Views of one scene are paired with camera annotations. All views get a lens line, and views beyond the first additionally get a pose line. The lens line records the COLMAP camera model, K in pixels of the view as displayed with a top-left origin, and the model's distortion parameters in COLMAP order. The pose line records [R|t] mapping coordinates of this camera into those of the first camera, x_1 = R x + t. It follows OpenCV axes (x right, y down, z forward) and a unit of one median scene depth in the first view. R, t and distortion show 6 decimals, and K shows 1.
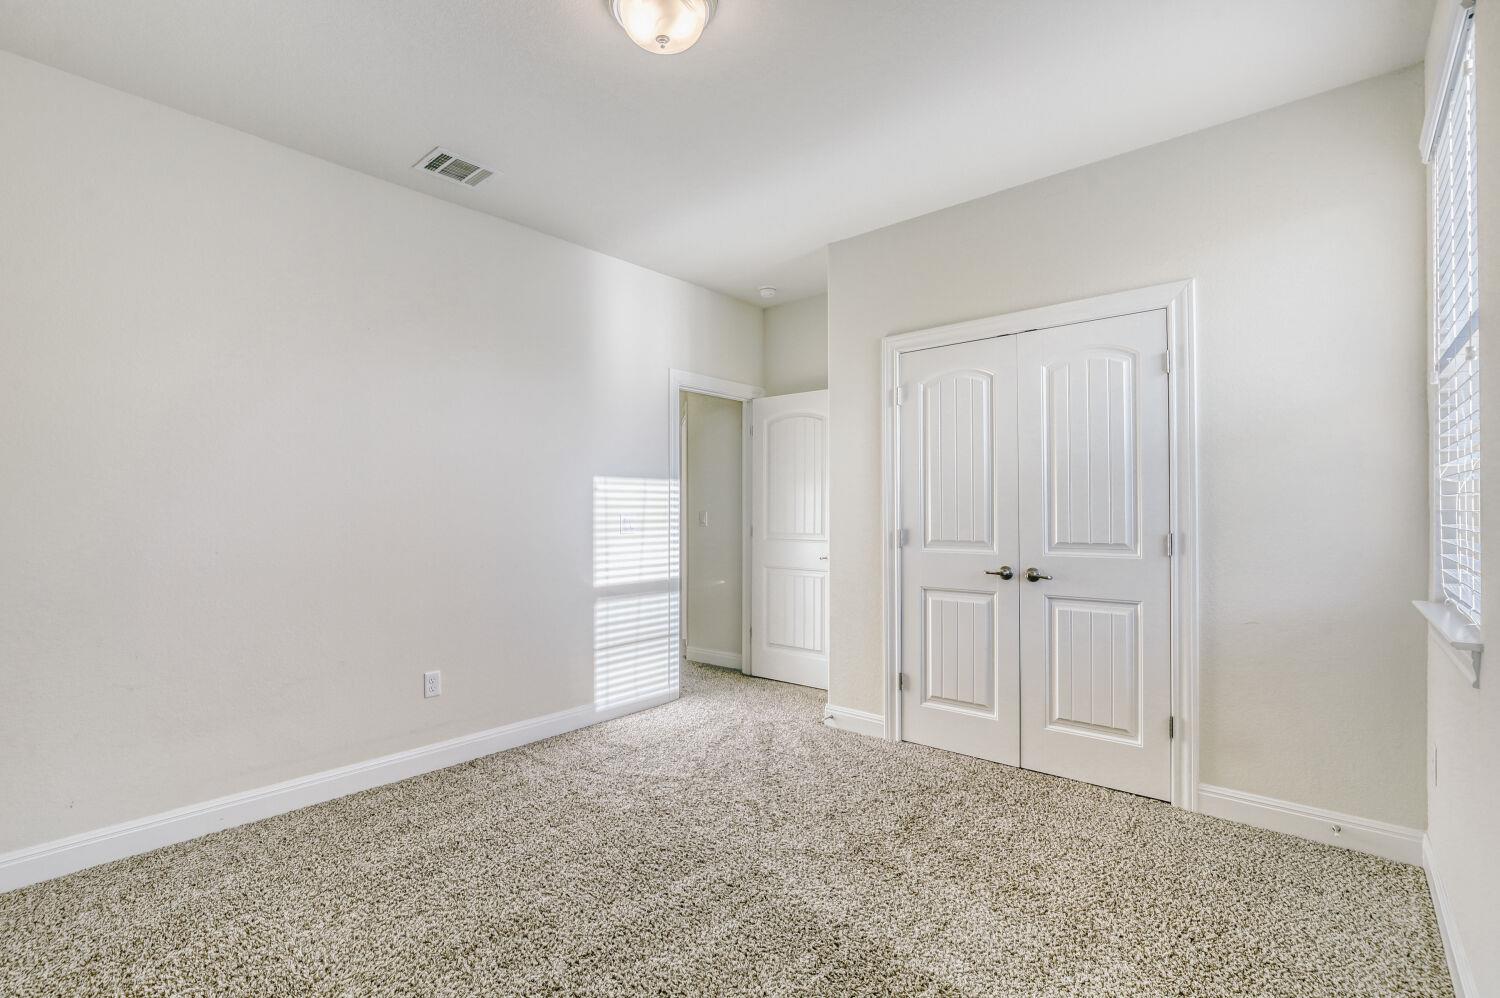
lens RADIAL K [[687.7, 0, 751.5], [0, 687.7, 500.0], [0, 0, 1]] dist [-0.019309, 0.003132]
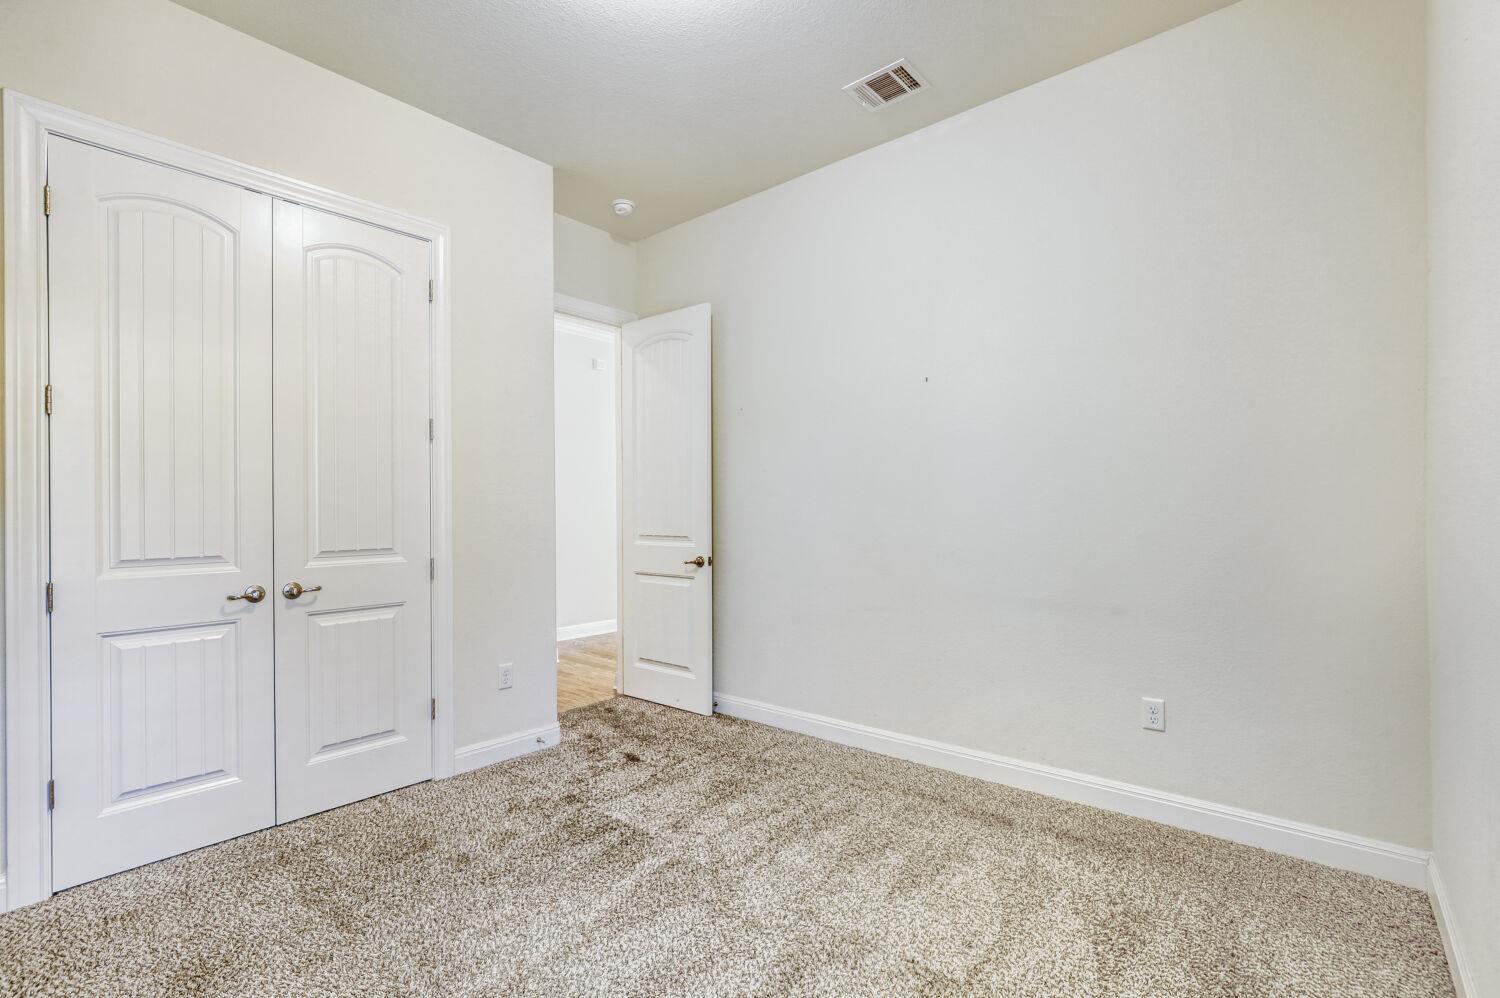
lens RADIAL K [[687.7, 0, 750.4], [0, 687.7, 507.8], [0, 0, 1]] dist [-0.019309, 0.003132]
pose [[0.008367, 0.003880, 0.999957, -0.449794], [-0.005239, 0.999979, -0.003836, 0.005234], [-0.999951, -0.005206, 0.008387, 0.436743]]
